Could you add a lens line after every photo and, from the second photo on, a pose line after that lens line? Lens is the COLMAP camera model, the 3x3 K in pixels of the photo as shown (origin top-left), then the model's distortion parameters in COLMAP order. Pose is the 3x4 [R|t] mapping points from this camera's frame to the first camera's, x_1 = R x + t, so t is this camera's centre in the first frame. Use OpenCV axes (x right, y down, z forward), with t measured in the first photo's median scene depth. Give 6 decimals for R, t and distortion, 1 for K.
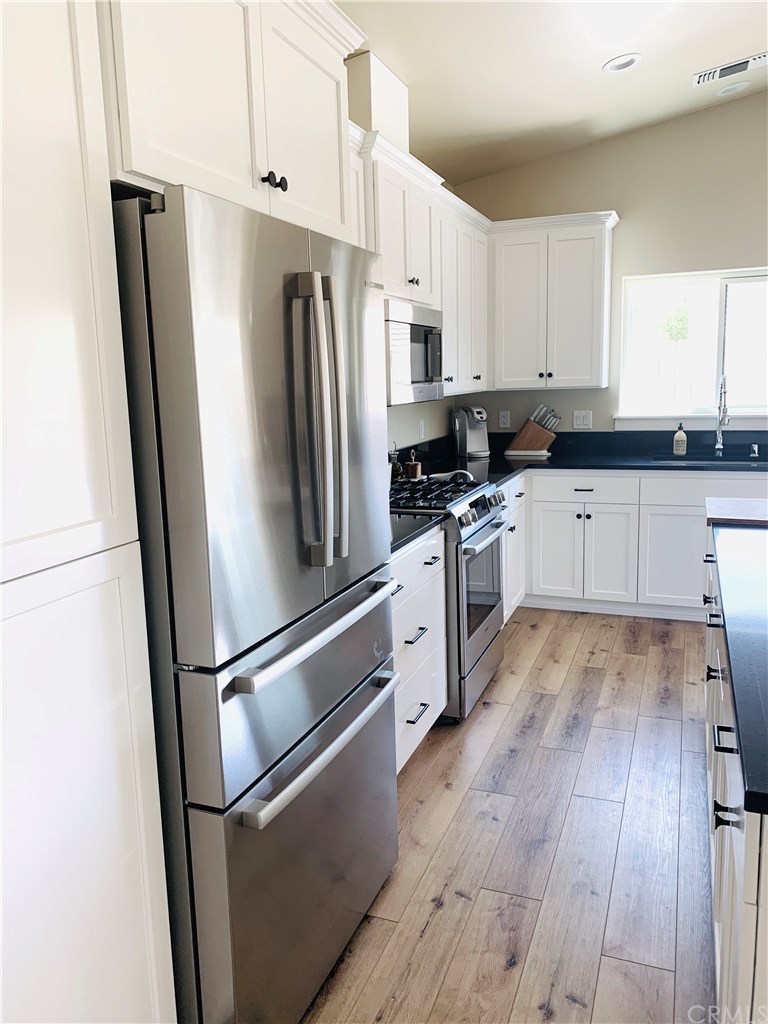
lens RADIAL K [[778.6, 0, 388.3], [0, 778.6, 500.3], [0, 0, 1]] dist [0.090844, -0.114719]
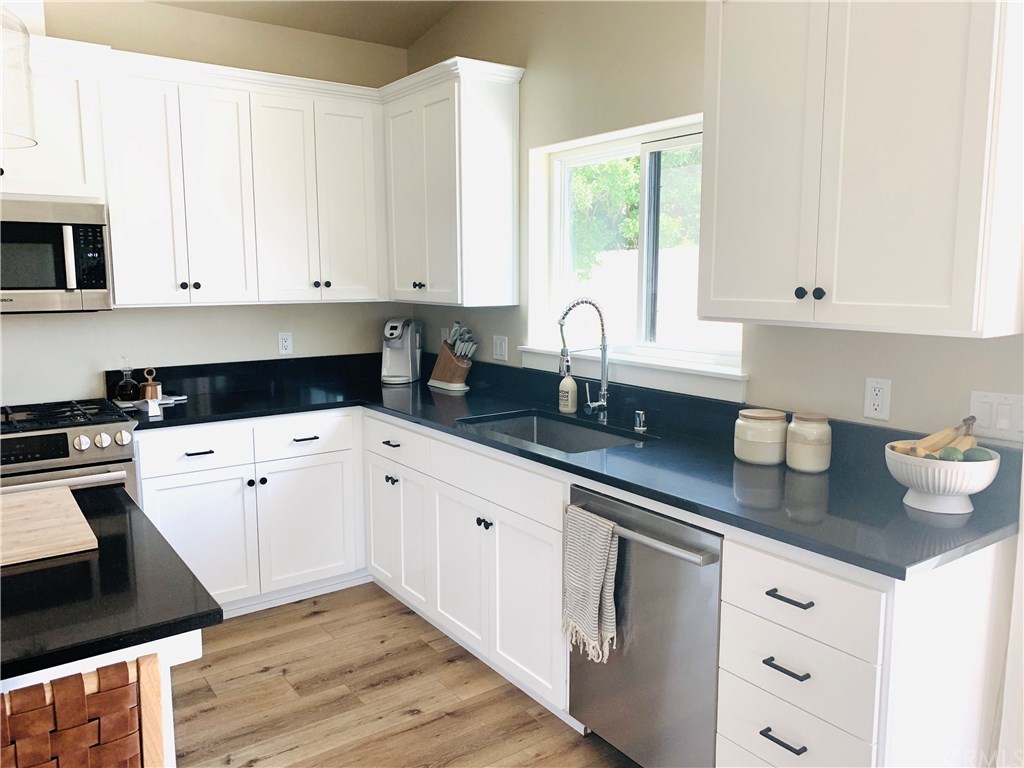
lens RADIAL K [[778.6, 0, 512.7], [0, 778.6, 378.1], [0, 0, 1]] dist [0.090844, -0.114719]
pose [[0.827504, 0.099548, -0.552564, 0.699711], [-0.108936, 0.993921, 0.015921, -0.093150], [0.550791, 0.047019, 0.833318, 0.429621]]
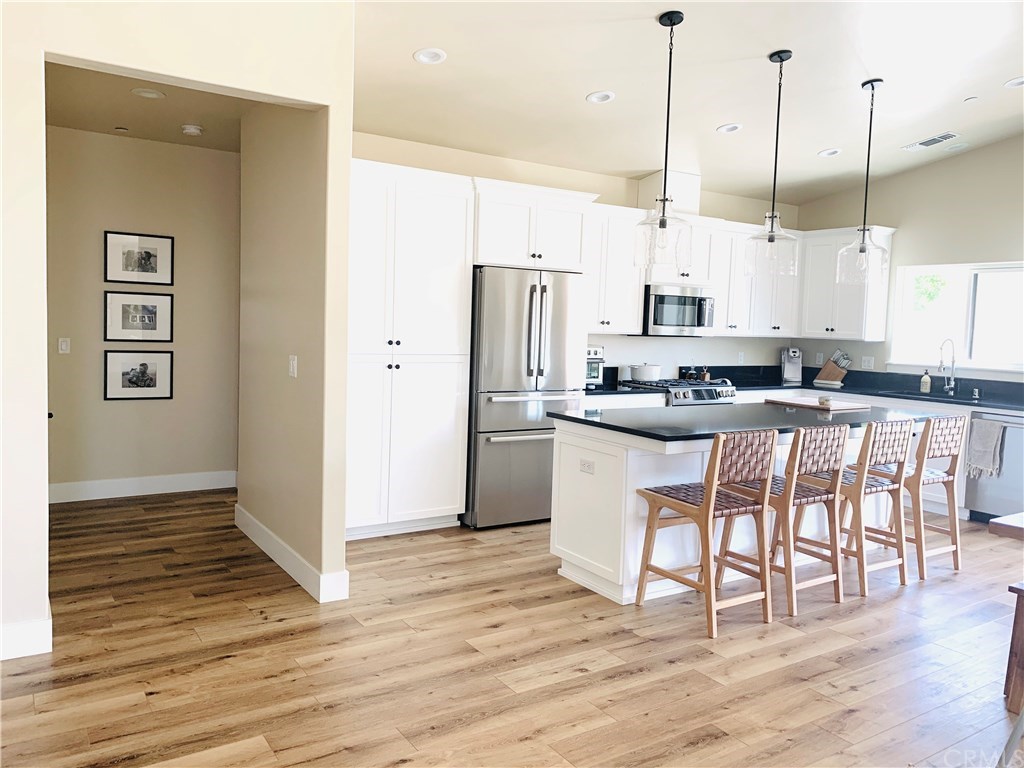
lens RADIAL K [[771.4, 0, 512.0], [0, 771.4, 384.0], [0, 0, 1]] dist [0.003477, -0.000596]
pose [[0.807388, 0.101041, -0.581305, 0.580009], [-0.146332, 0.988738, -0.031385, 0.078933], [0.571587, 0.110403, 0.813080, -0.543633]]
